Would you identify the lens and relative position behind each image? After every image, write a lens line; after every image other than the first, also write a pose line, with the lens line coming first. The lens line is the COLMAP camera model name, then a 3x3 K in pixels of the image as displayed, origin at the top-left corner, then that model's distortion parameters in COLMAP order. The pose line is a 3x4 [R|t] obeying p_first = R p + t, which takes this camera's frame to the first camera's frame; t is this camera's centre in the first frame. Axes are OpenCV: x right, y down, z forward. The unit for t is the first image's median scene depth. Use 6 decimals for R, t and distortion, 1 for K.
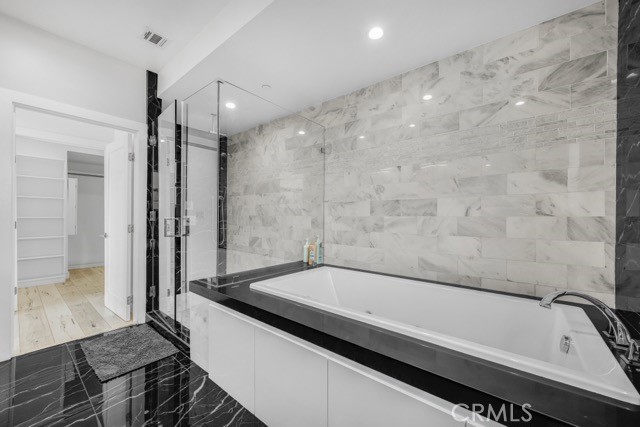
lens RADIAL K [[251.1, 0, 321.7], [0, 251.1, 216.9], [0, 0, 1]] dist [-0.000757, -0.000220]
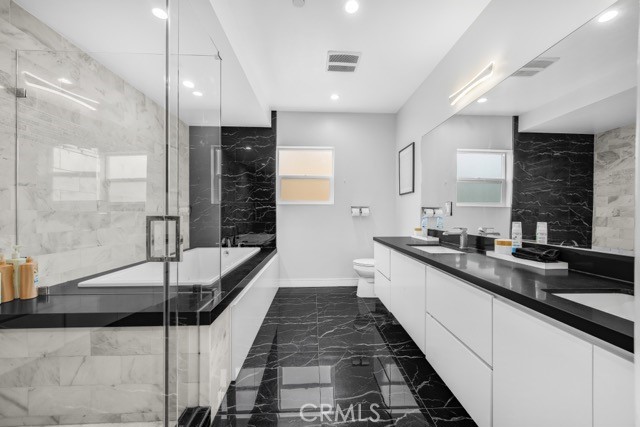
lens RADIAL K [[251.1, 0, 321.7], [0, 251.1, 216.9], [0, 0, 1]] dist [-0.000757, -0.000220]
pose [[-0.656664, -0.017277, 0.753985, -0.996869], [-0.006447, 0.999830, 0.017295, -0.002429], [-0.754156, 0.006496, -0.656663, 0.997770]]
